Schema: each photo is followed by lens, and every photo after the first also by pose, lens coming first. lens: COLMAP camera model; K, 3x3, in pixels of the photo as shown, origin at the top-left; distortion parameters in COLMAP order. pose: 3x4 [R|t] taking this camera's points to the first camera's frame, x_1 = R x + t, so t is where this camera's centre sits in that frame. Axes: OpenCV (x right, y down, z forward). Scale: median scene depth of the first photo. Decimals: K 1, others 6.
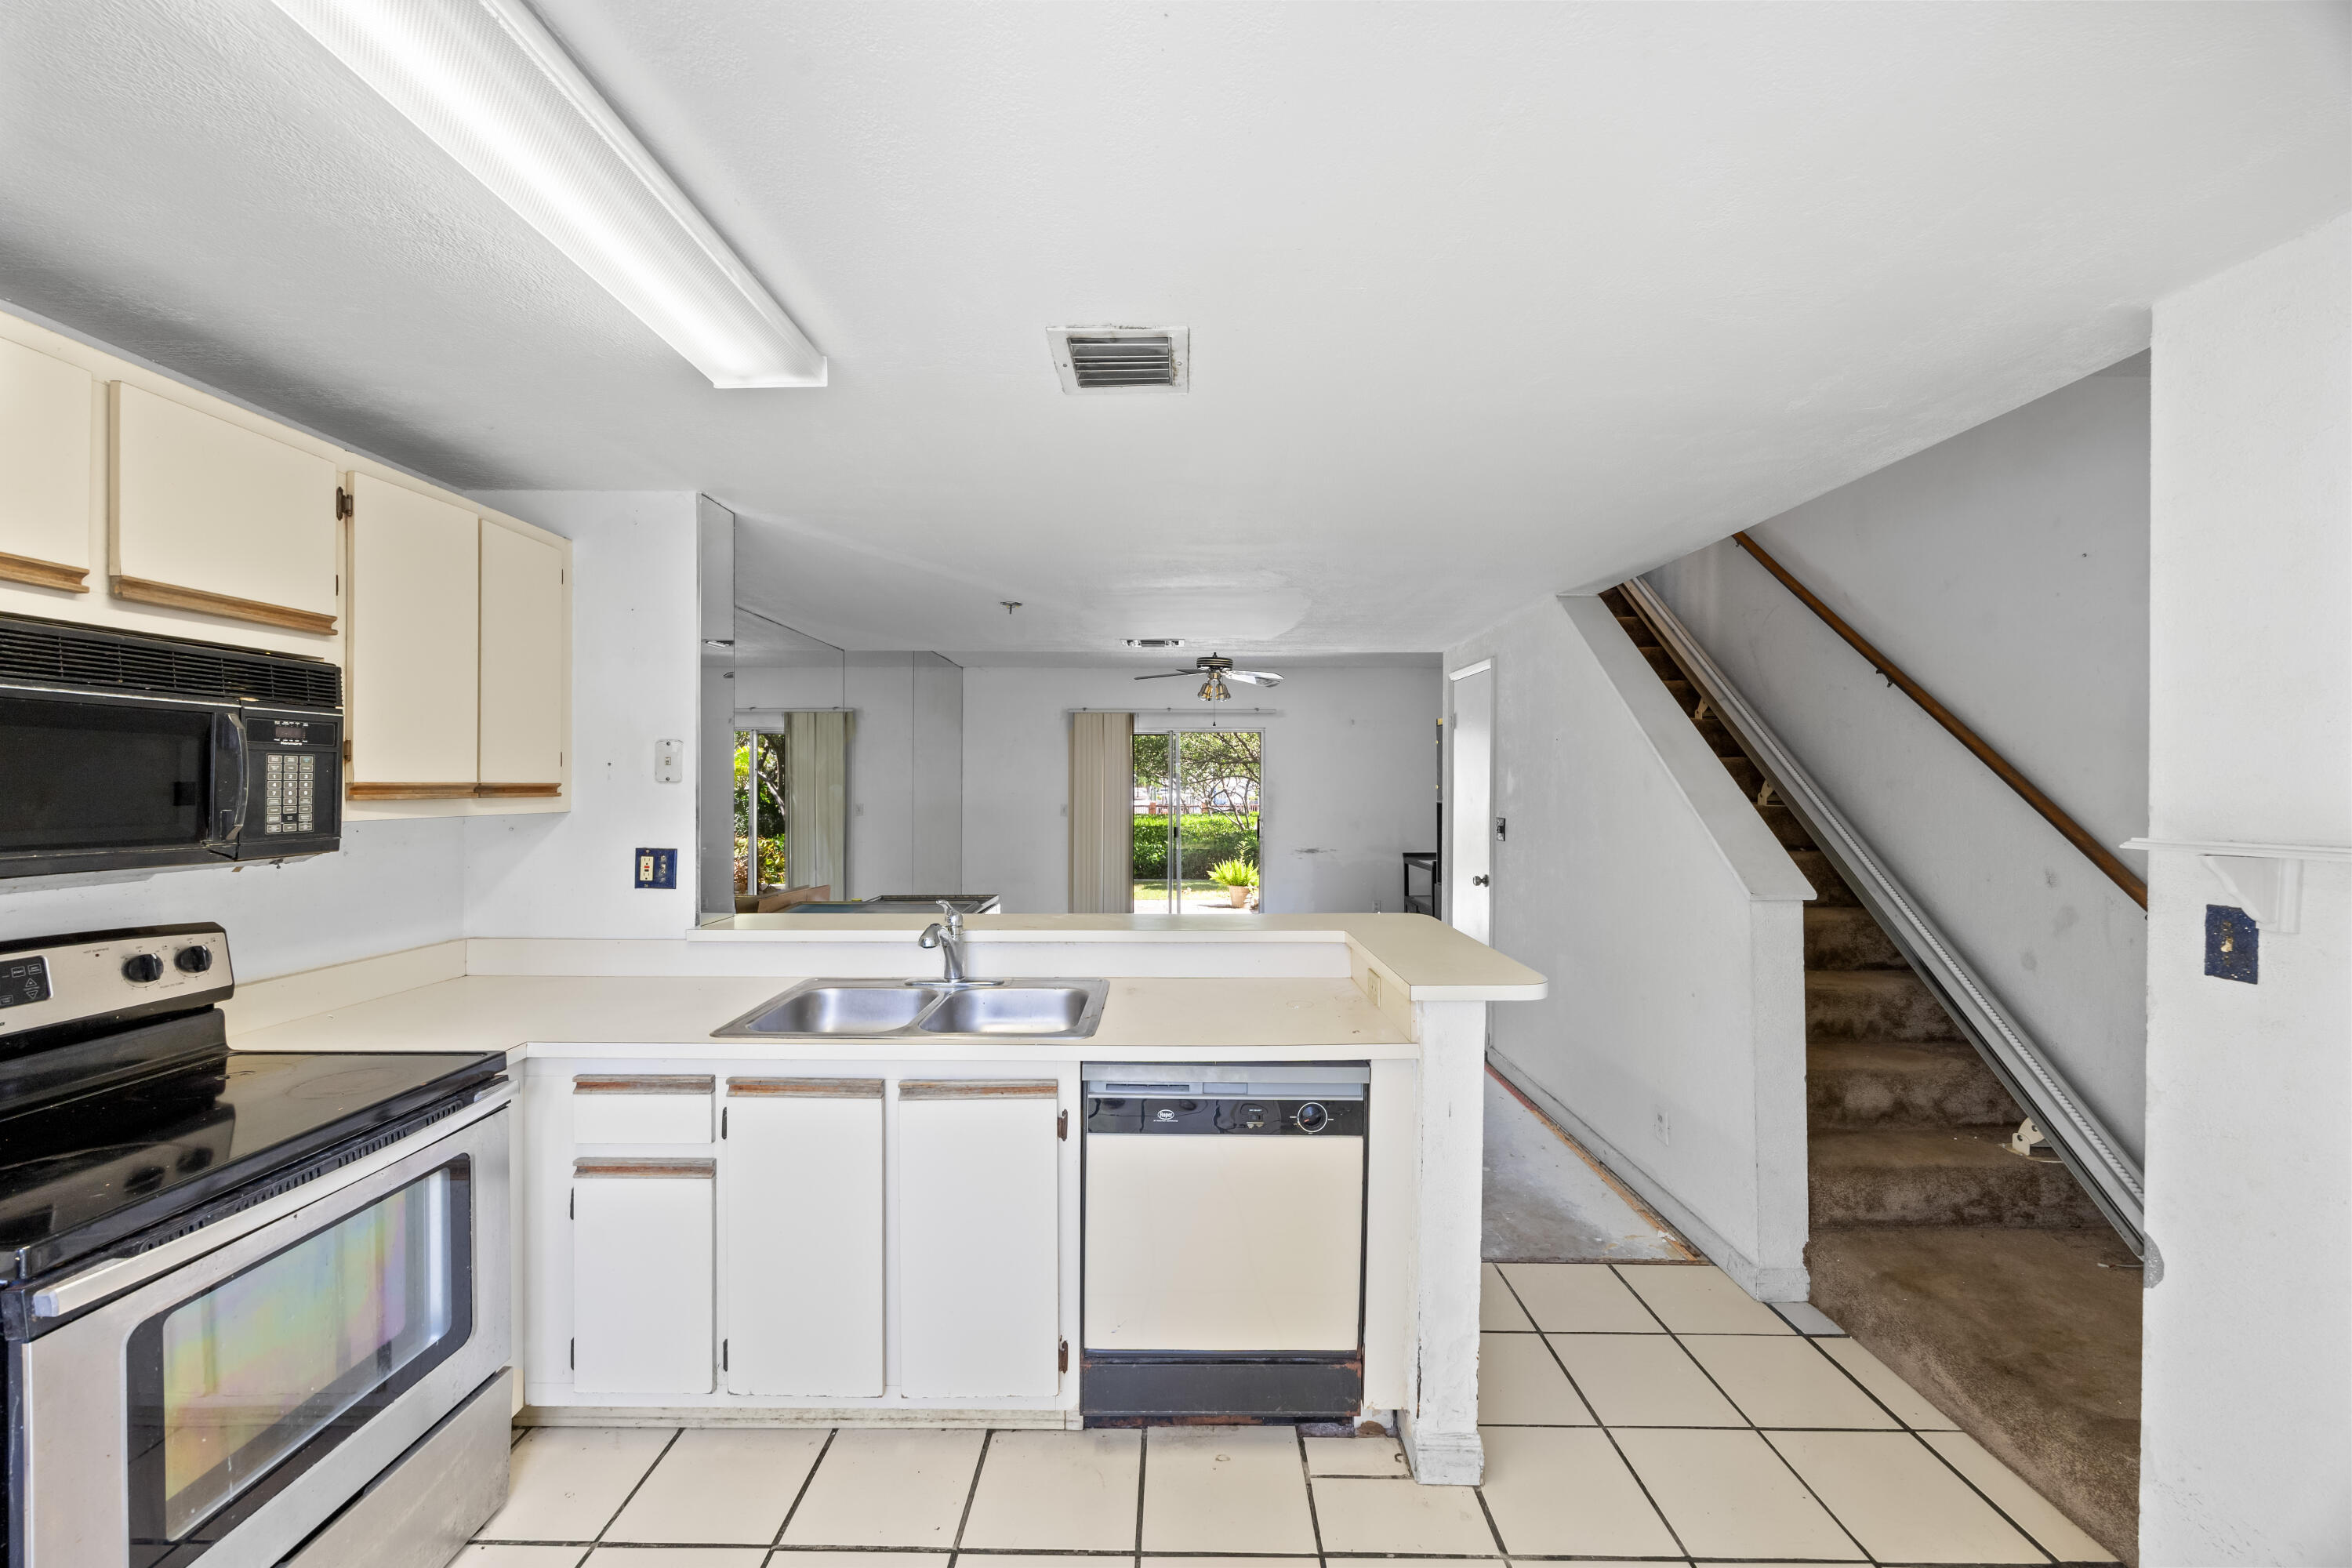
lens RADIAL K [[887.6, 0, 1173.9], [0, 887.6, 789.7], [0, 0, 1]] dist [-0.005932, 0.000024]
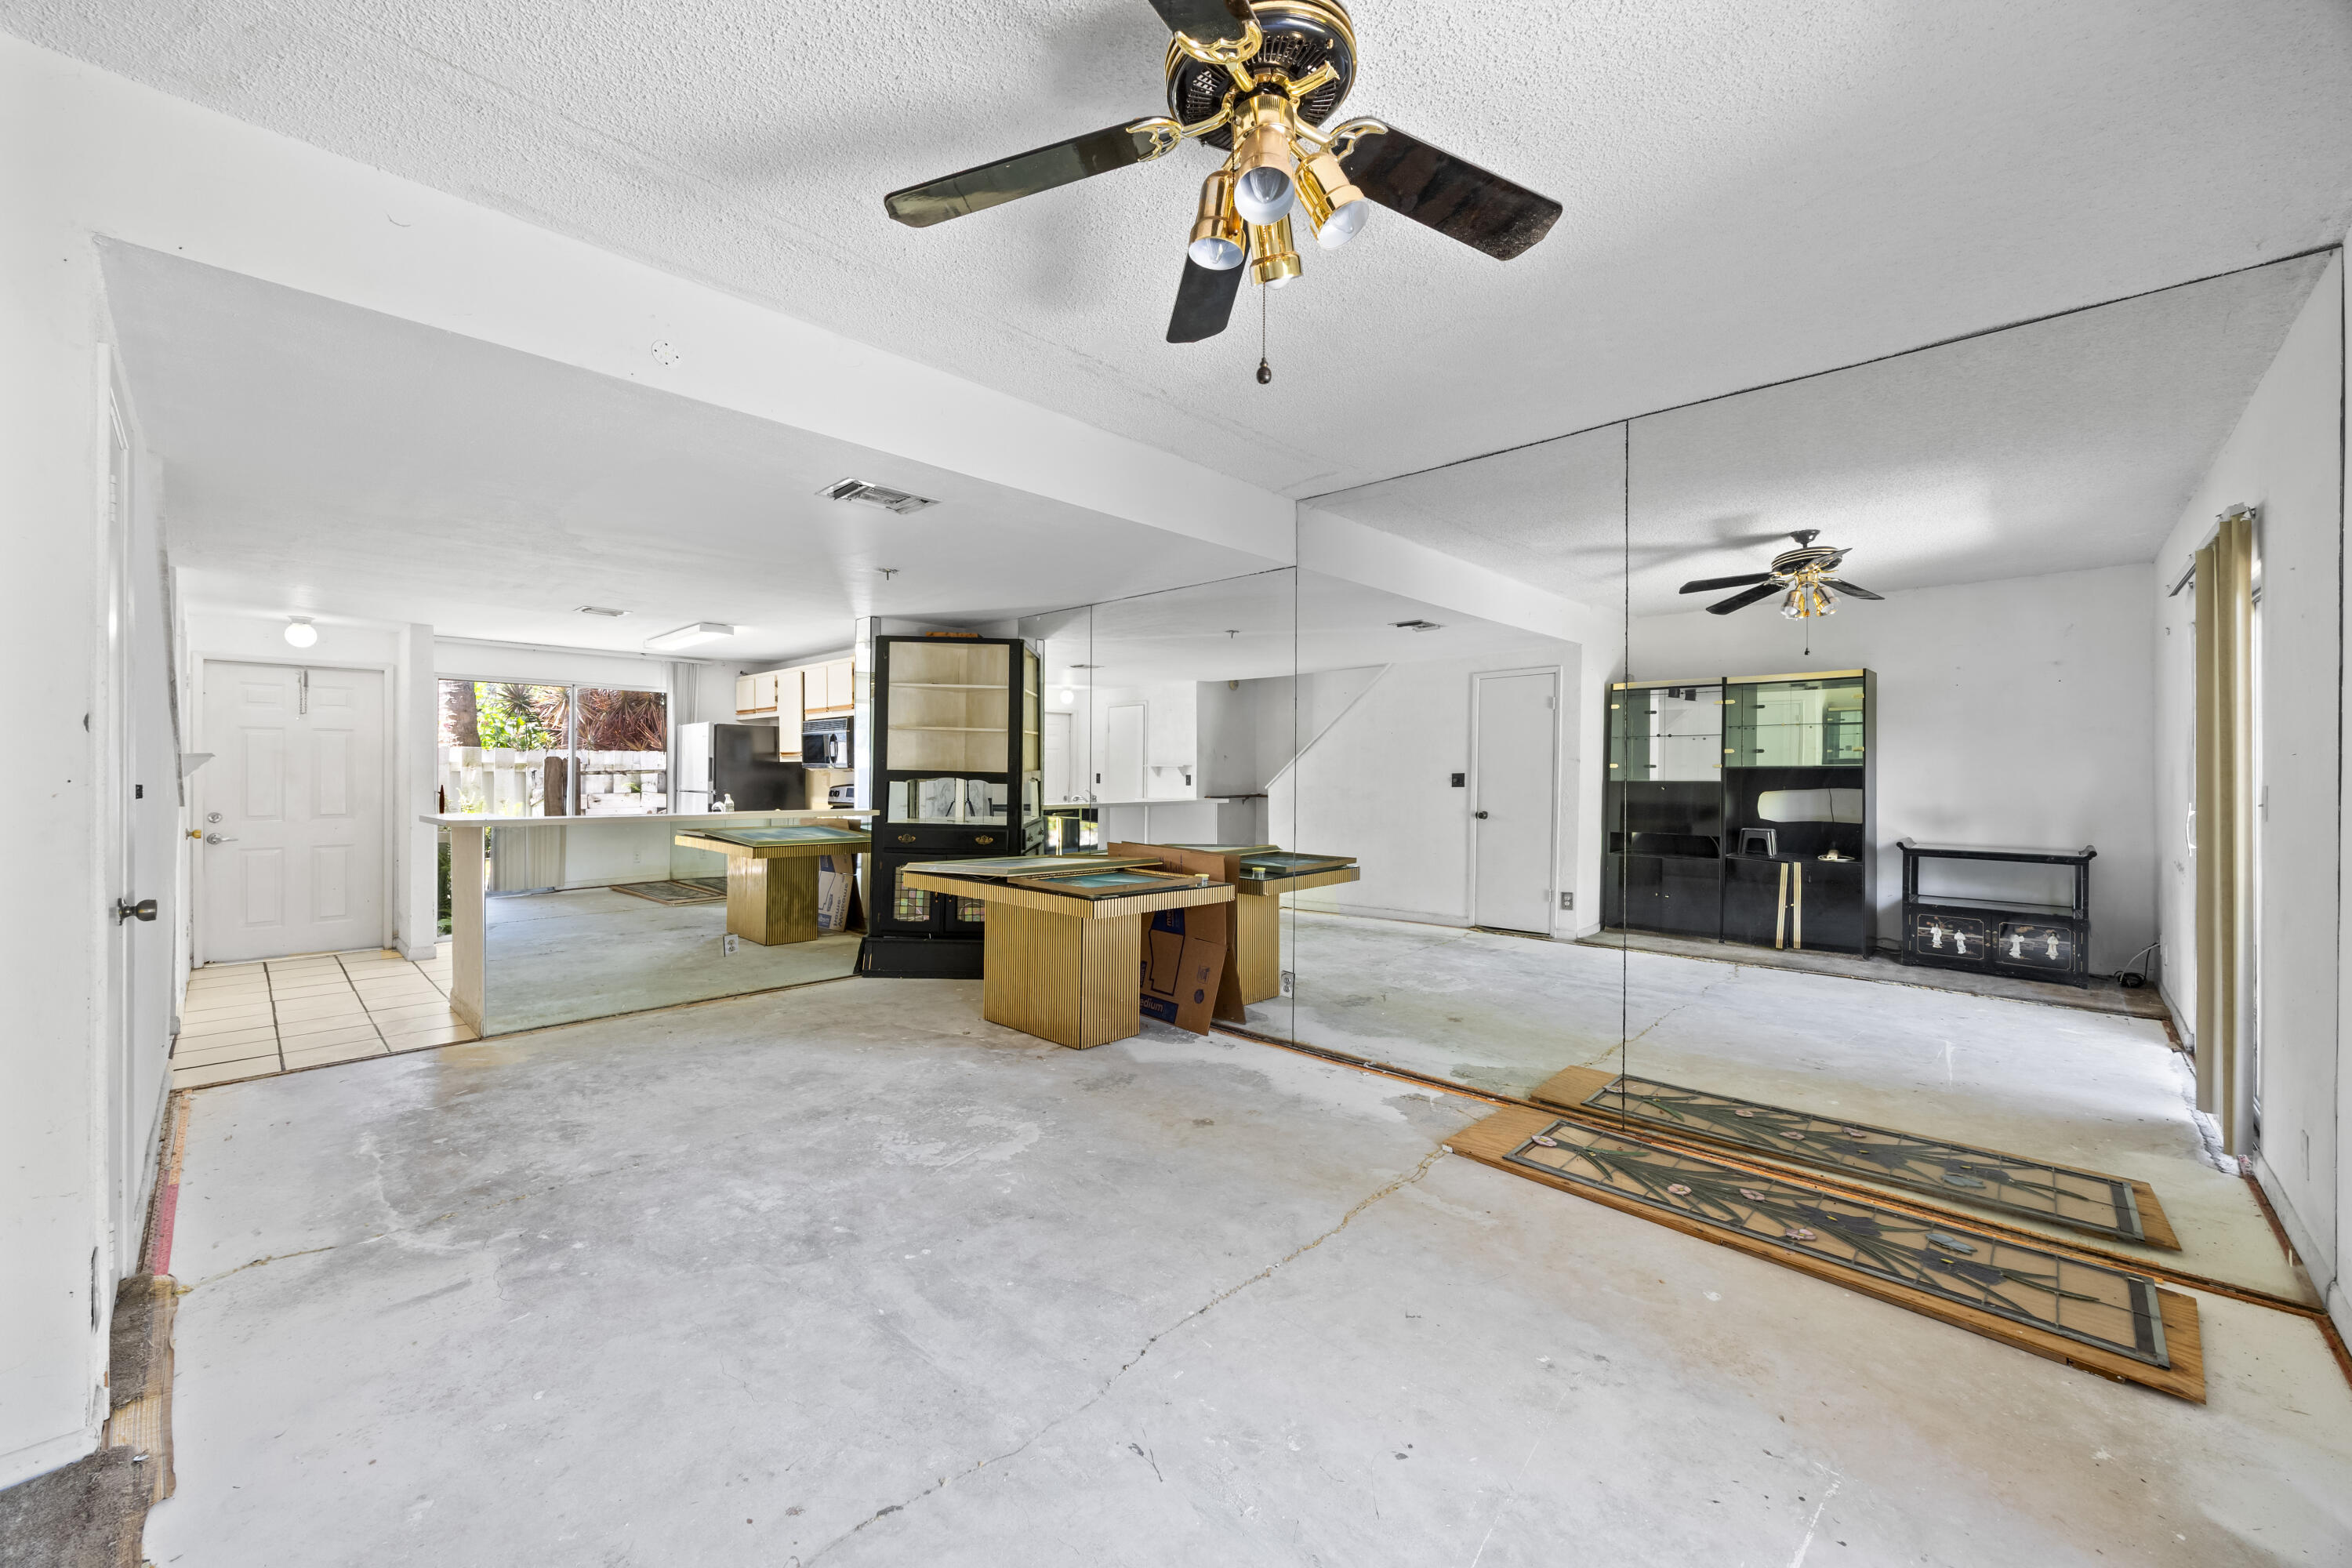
lens RADIAL K [[904.2, 0, 1164.7], [0, 904.2, 777.5], [0, 0, 1]] dist [-0.003210, 0.000139]
pose [[-0.687846, -0.001638, -0.725855, 0.812847], [-0.007085, 0.999965, 0.004457, 0.079668], [0.725822, 0.008208, -0.687833, 4.290410]]
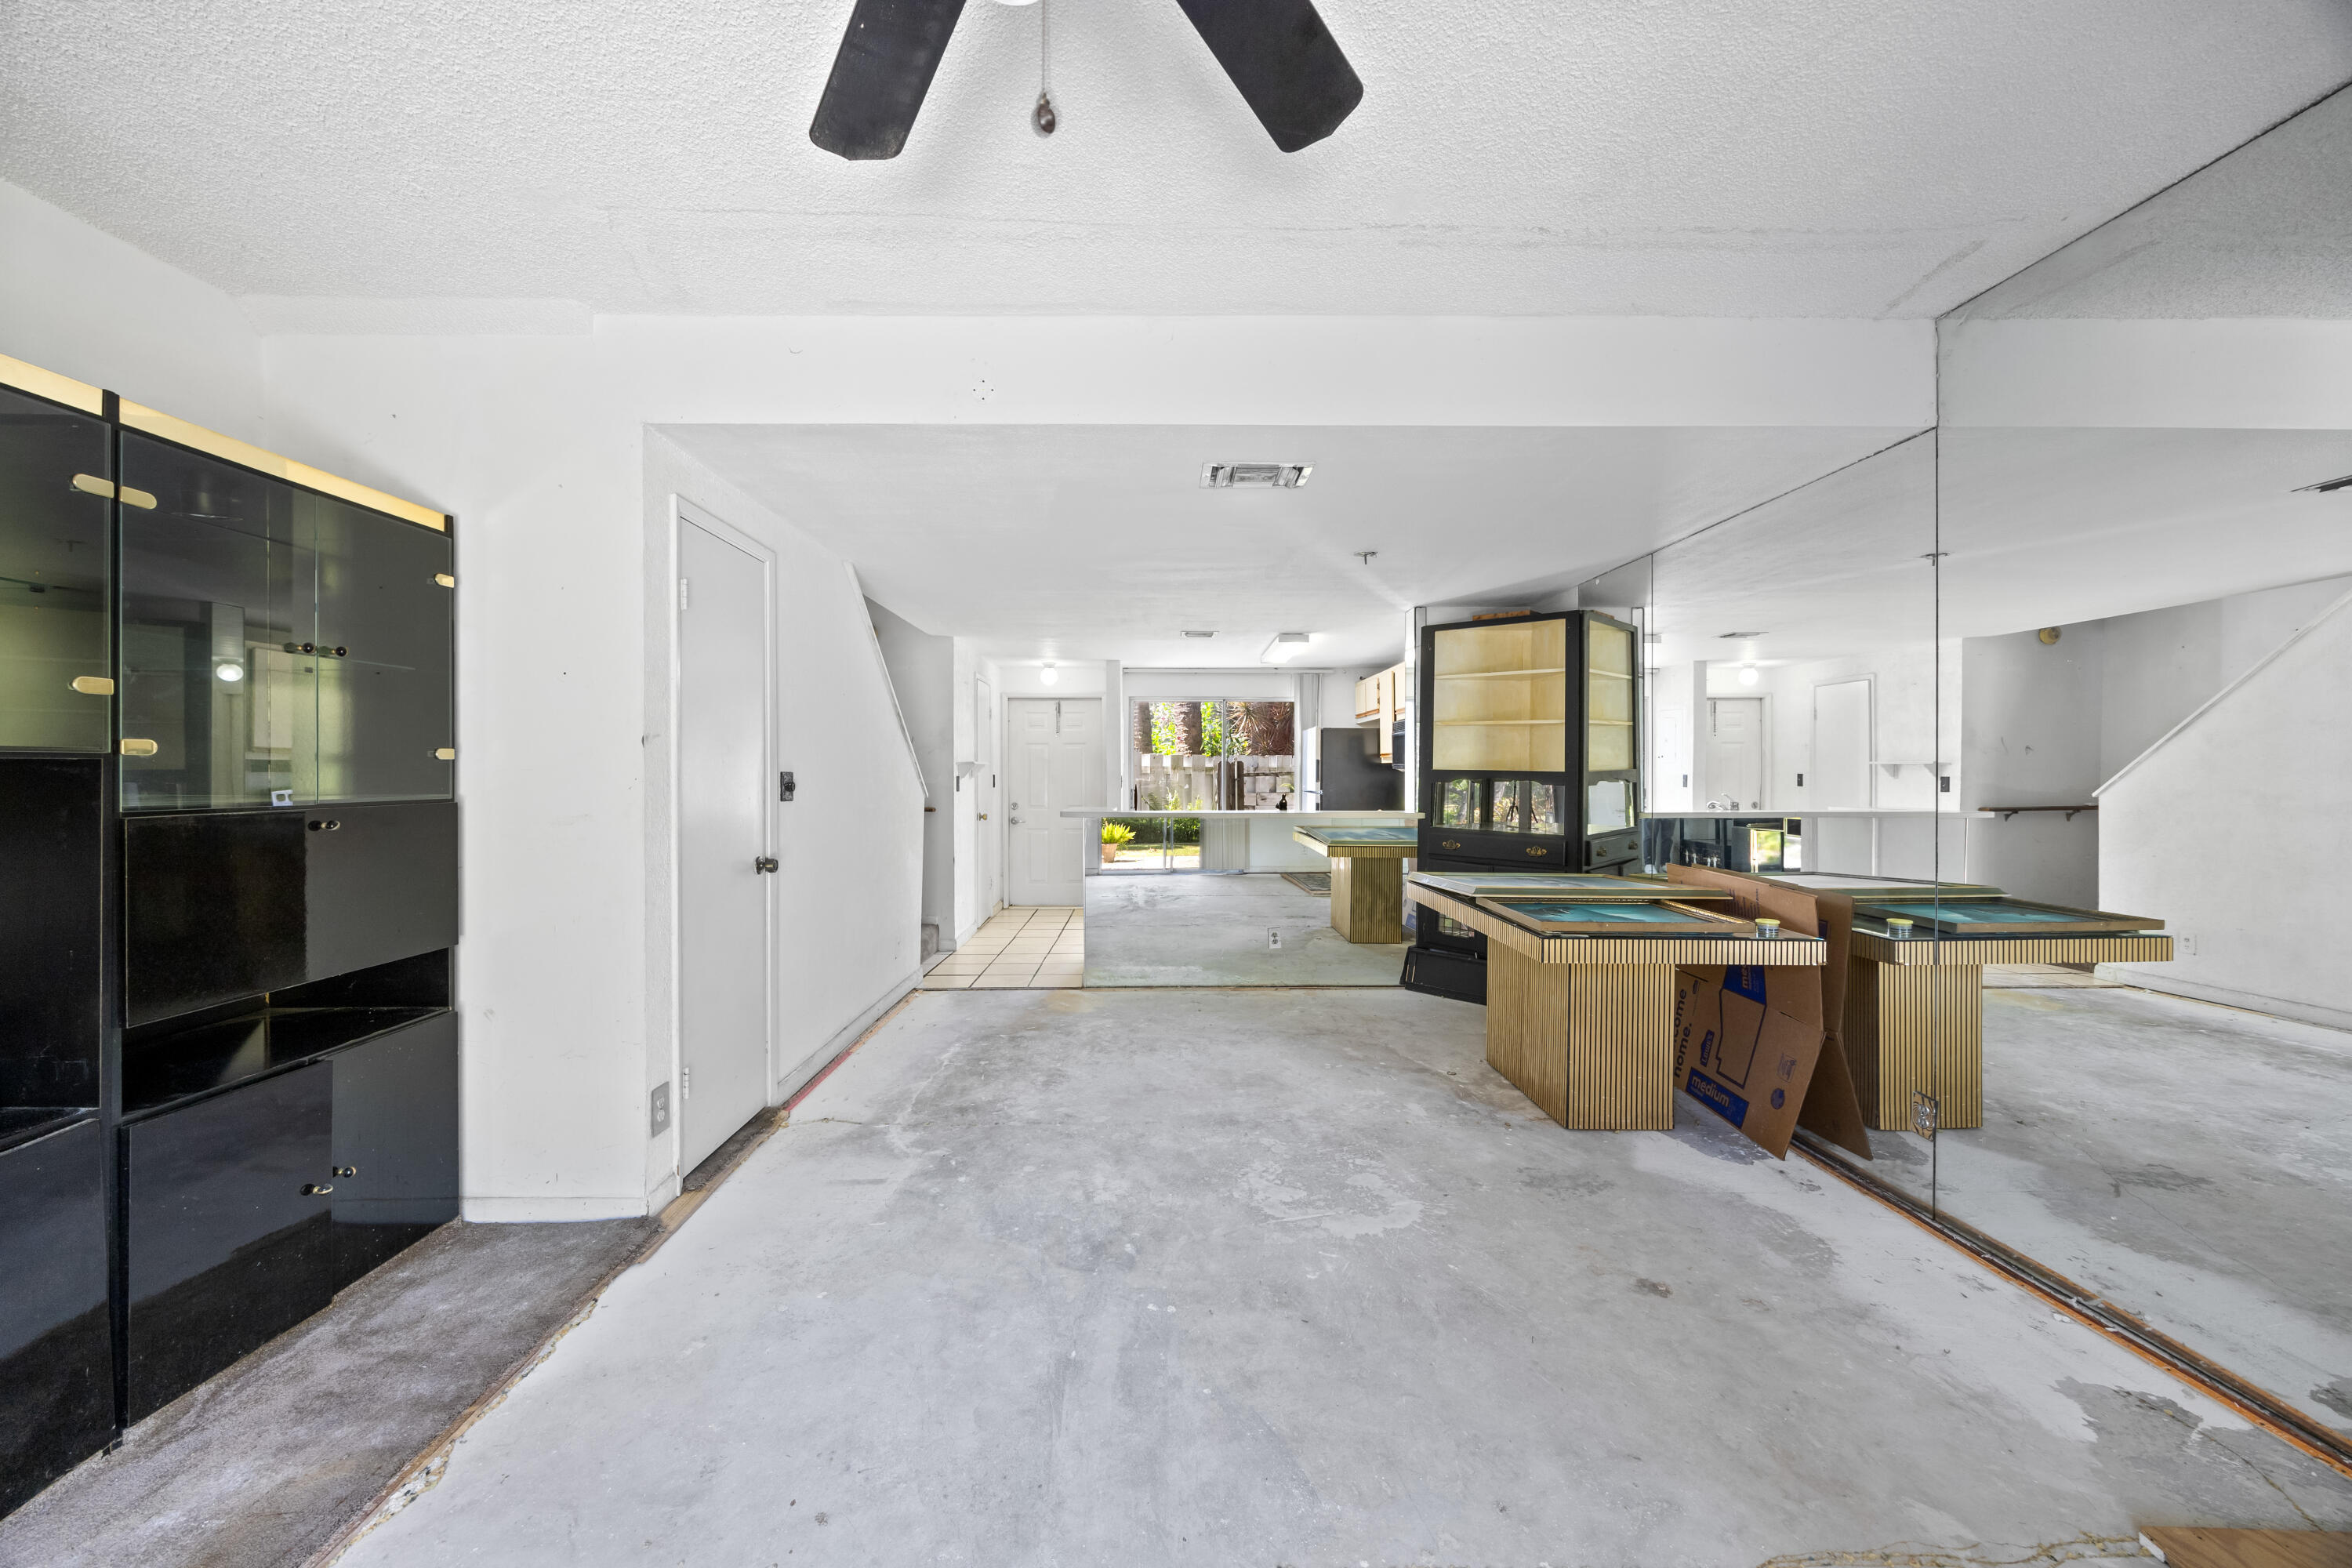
lens RADIAL K [[895.1, 0, 1165.8], [0, 895.1, 778.8], [0, 0, 1]] dist [-0.000356, 0.000194]
pose [[-0.999643, -0.001629, -0.026685, 0.152346], [-0.001836, 0.999968, 0.007734, 0.081673], [0.026671, 0.007780, -0.999614, 4.293643]]
